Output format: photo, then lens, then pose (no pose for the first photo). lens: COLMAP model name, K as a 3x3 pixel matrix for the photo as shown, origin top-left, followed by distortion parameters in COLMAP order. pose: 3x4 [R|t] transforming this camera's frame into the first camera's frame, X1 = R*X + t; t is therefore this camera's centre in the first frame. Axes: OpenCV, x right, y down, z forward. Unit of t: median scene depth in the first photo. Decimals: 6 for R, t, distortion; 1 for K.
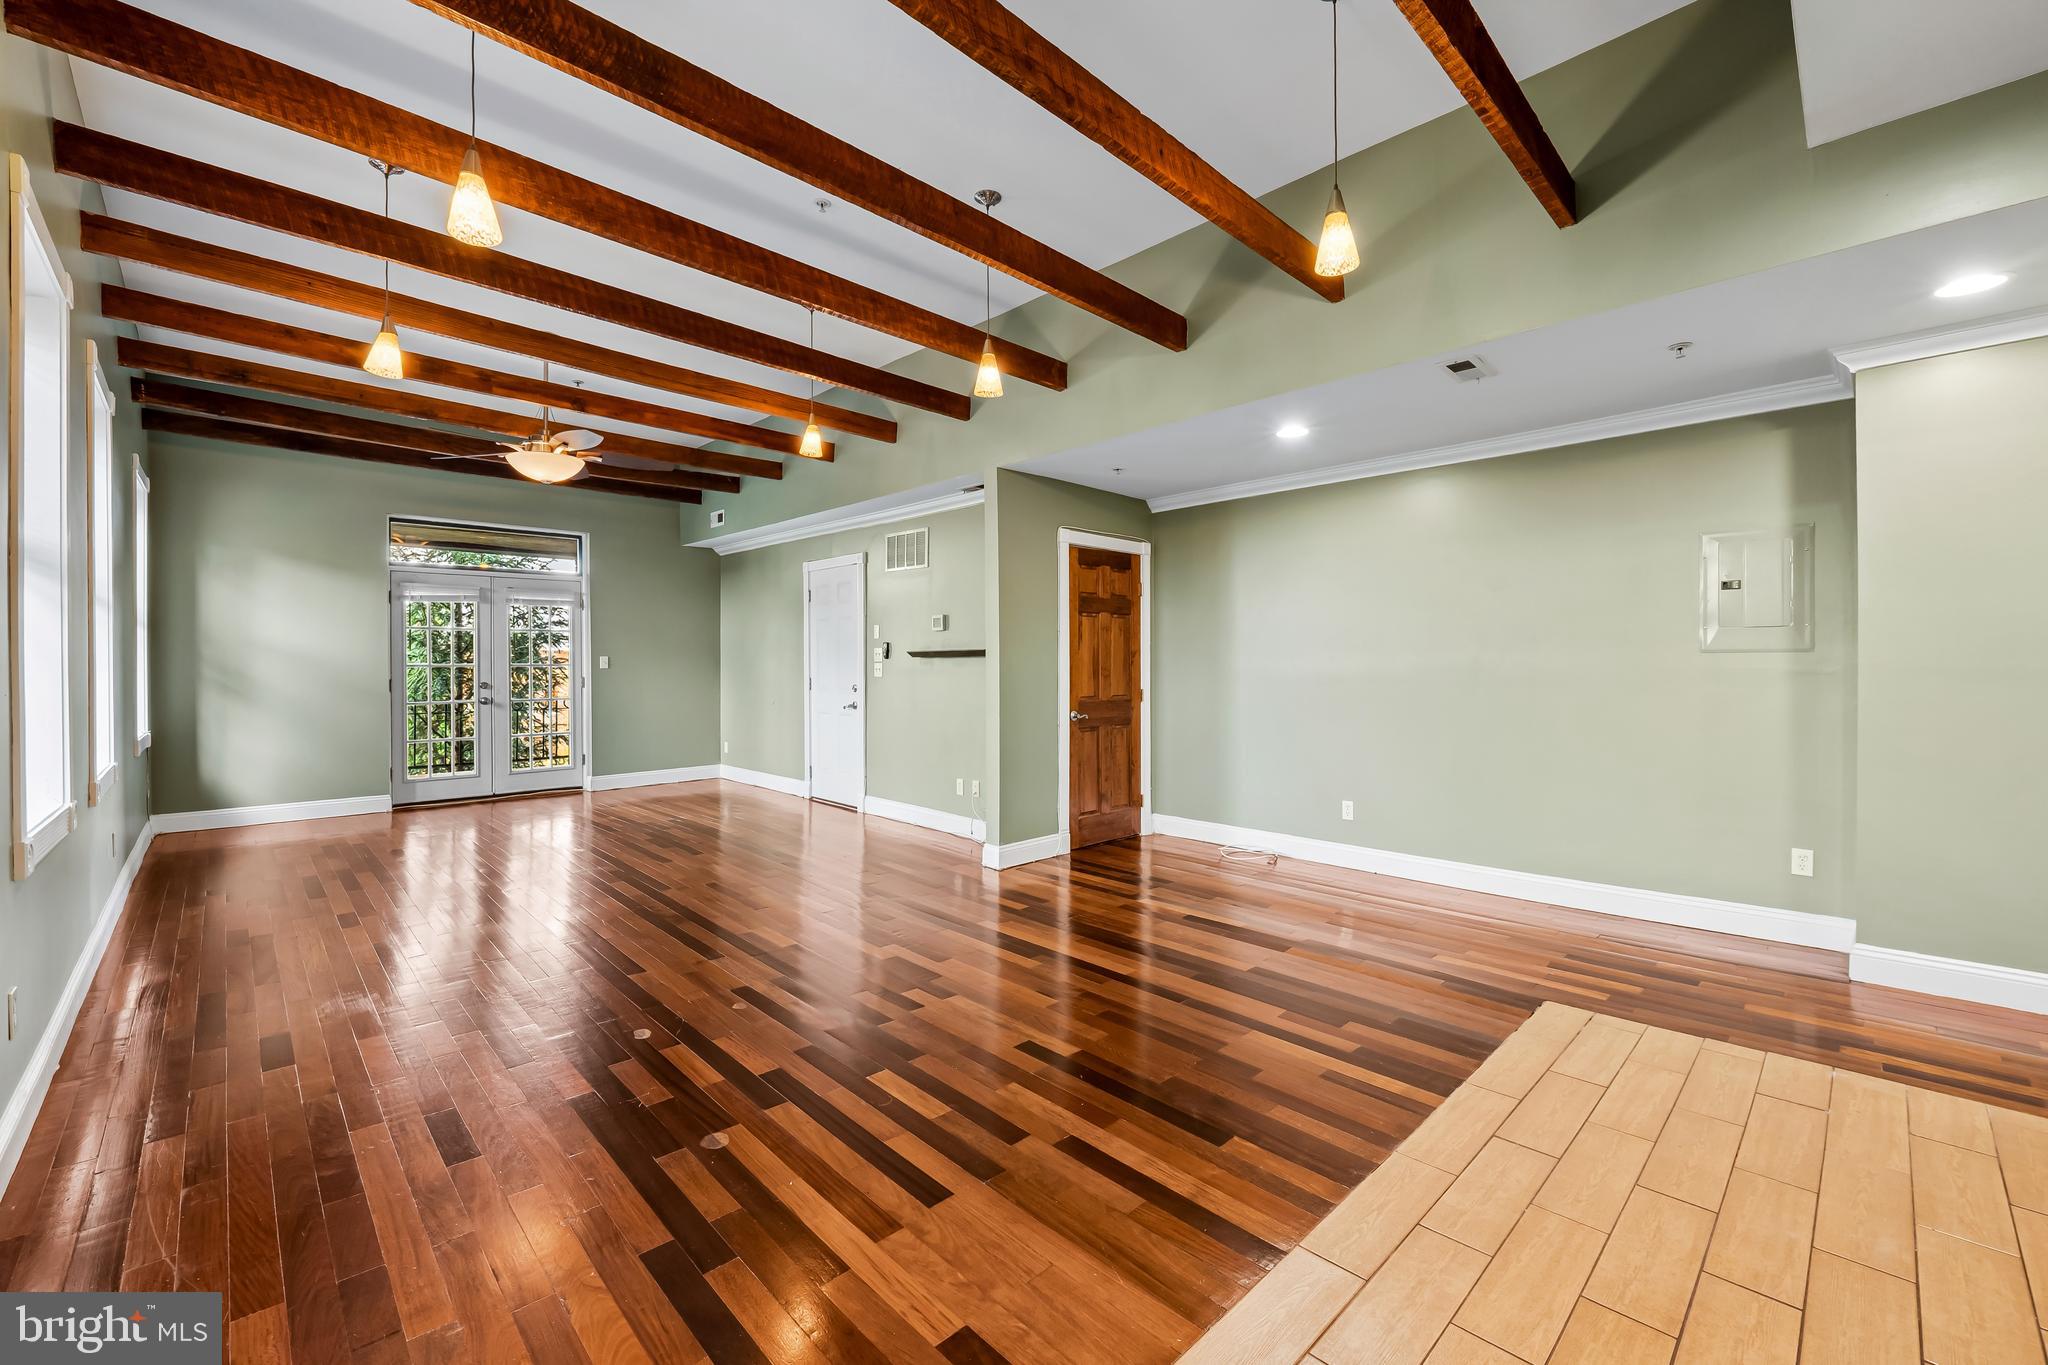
lens RADIAL K [[828.5, 0, 1025.8], [0, 828.5, 669.2], [0, 0, 1]] dist [-0.001622, 0.000008]
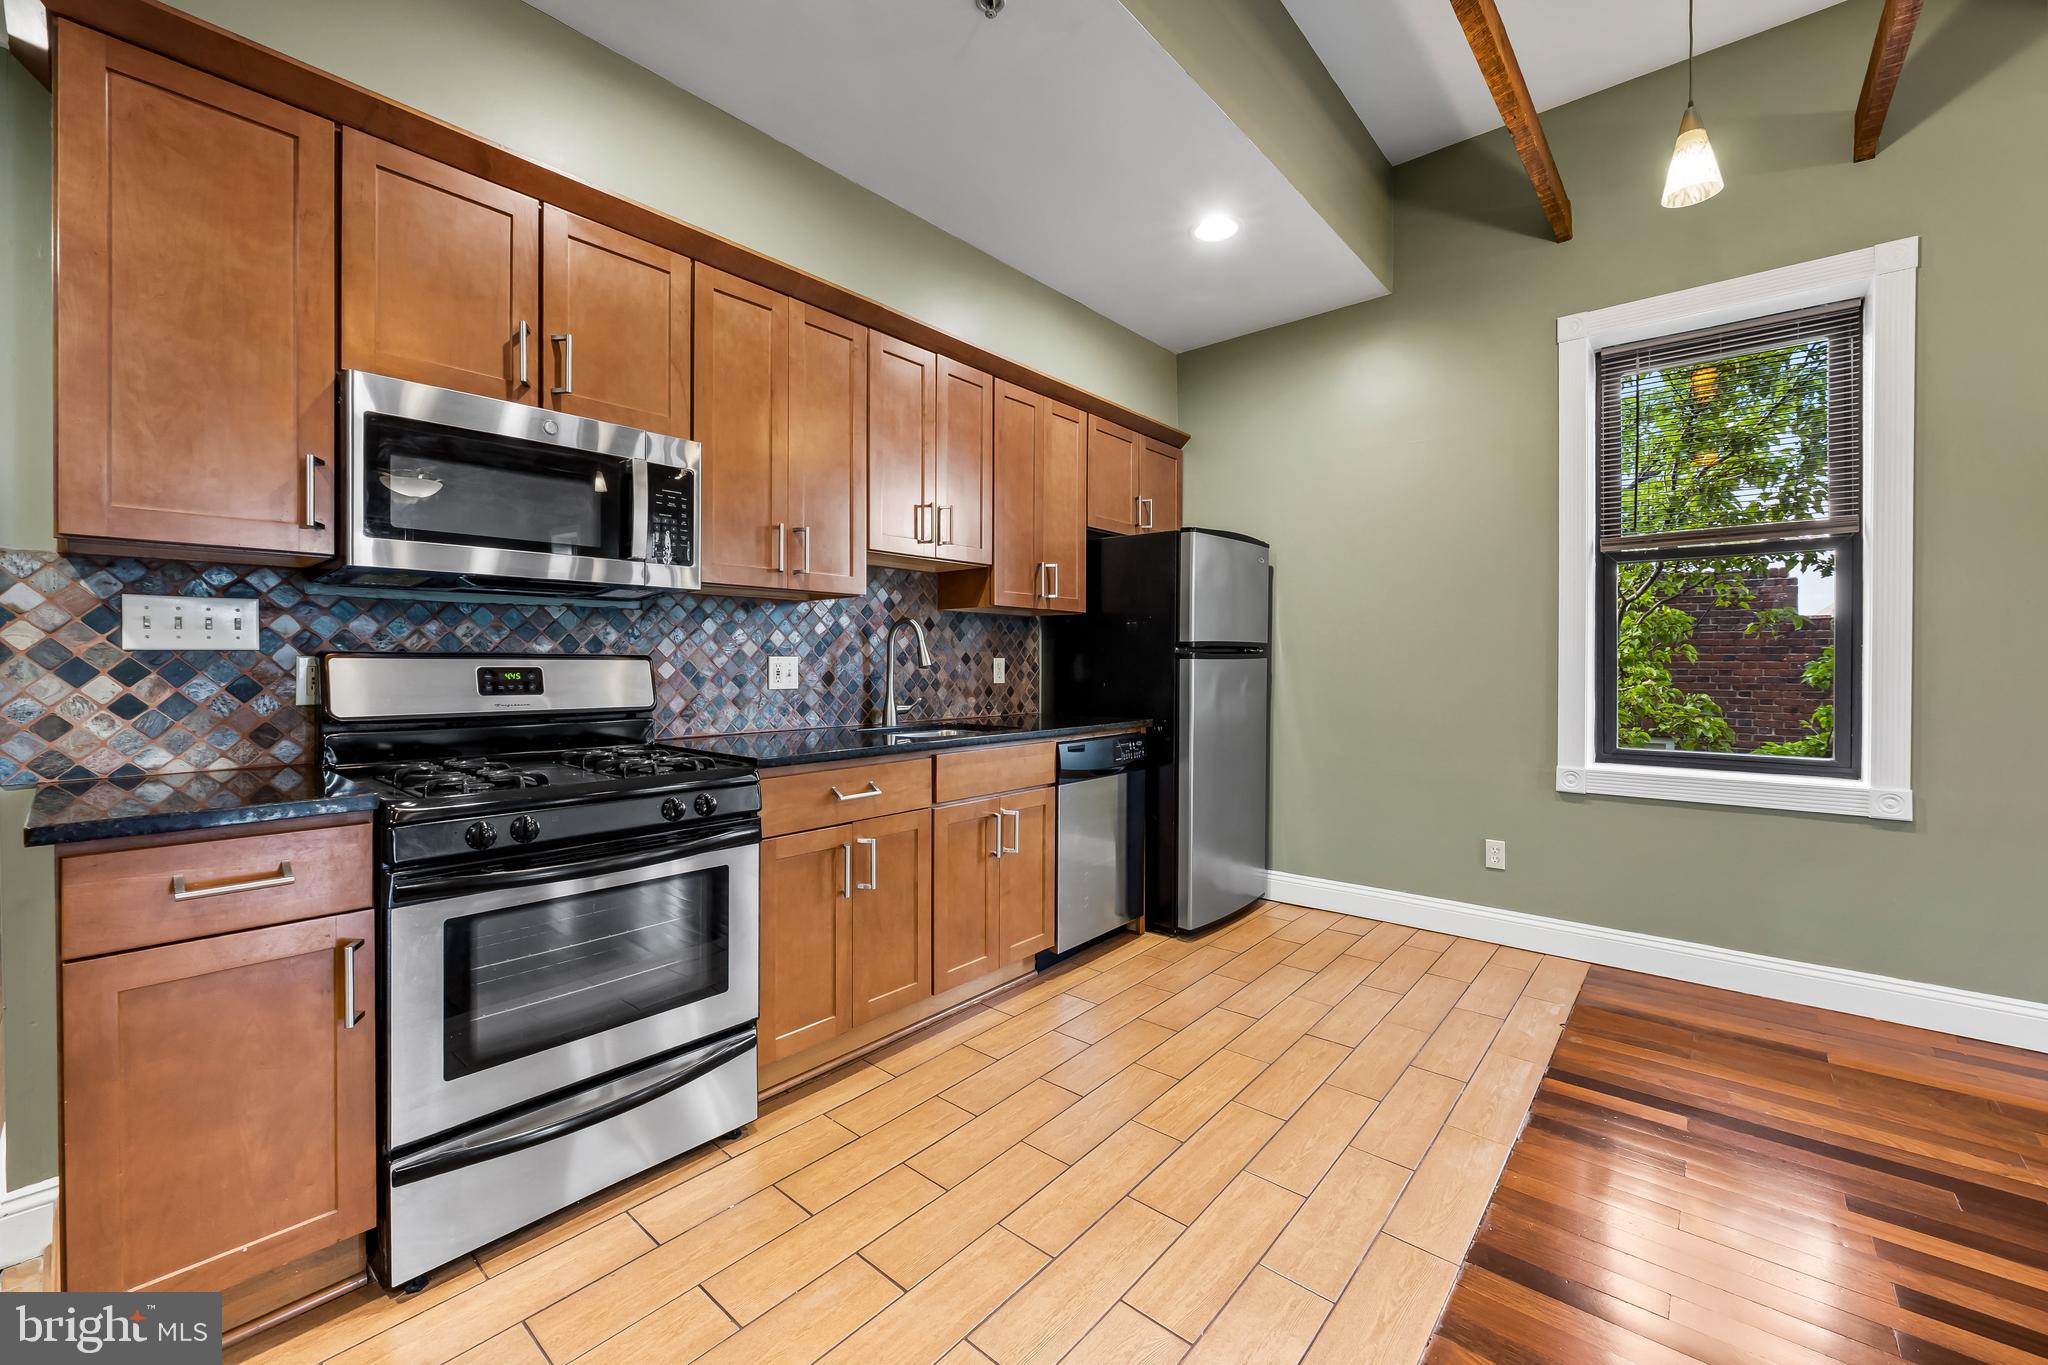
lens RADIAL K [[828.5, 0, 1028.9], [0, 828.5, 664.5], [0, 0, 1]] dist [-0.001622, 0.000008]
pose [[-0.995922, 0.003511, -0.090153, 0.231932], [0.002630, 0.999948, 0.009881, 0.003896], [0.090183, 0.009604, -0.995879, 0.487887]]
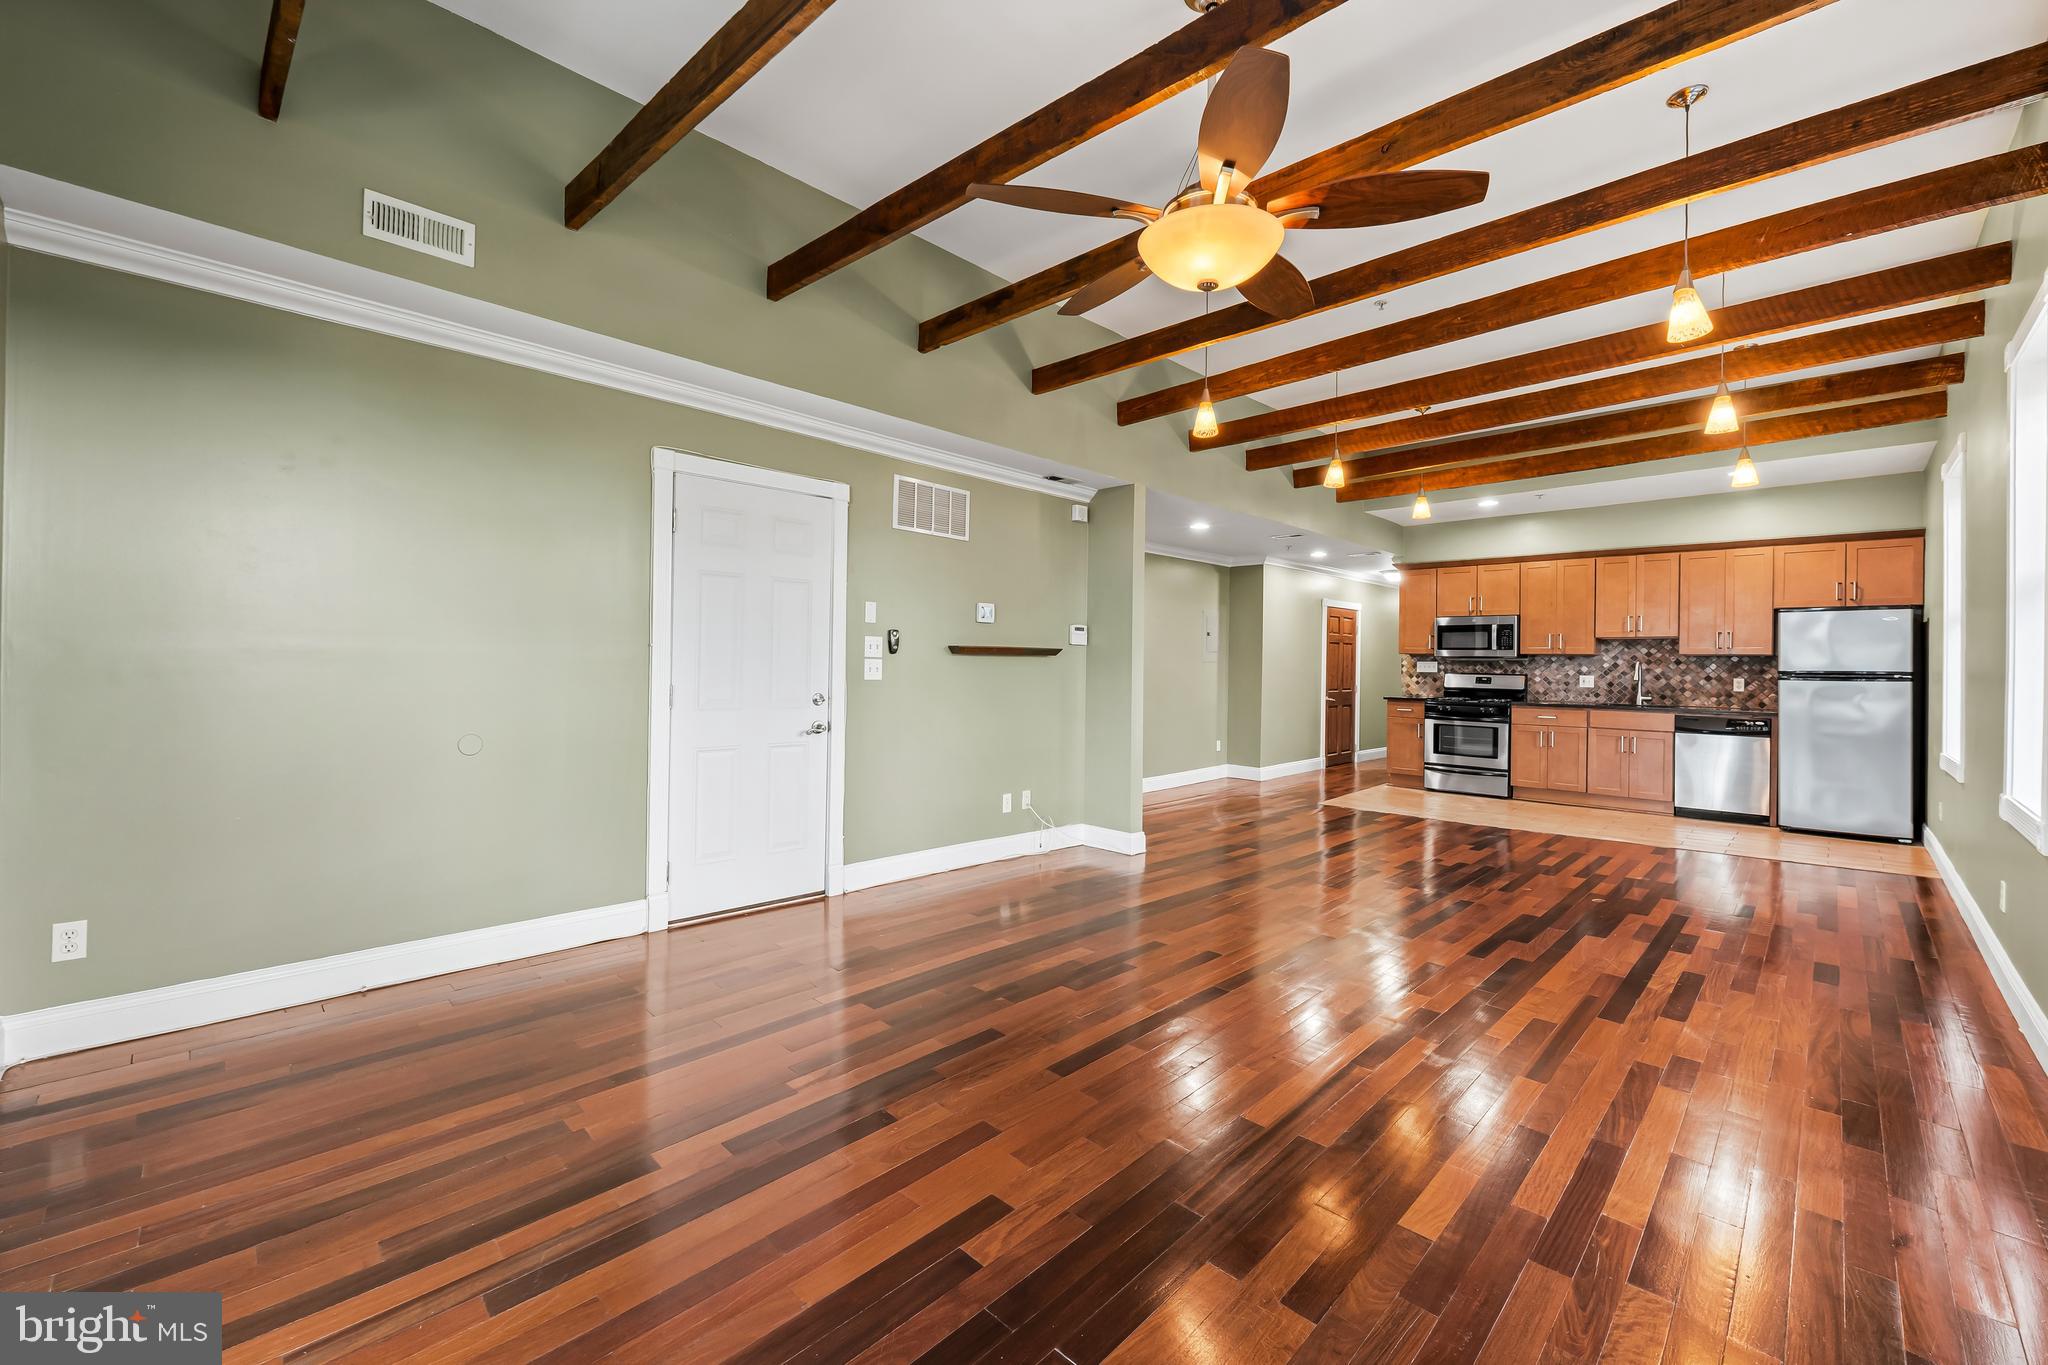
lens RADIAL K [[828.5, 0, 1016.5], [0, 828.5, 661.9], [0, 0, 1]] dist [-0.001622, 0.000008]
pose [[-0.017476, 0.004371, 0.999838, -0.840054], [-0.008917, 0.999950, -0.004528, -0.003225], [-0.999808, -0.008995, -0.017436, 0.883291]]
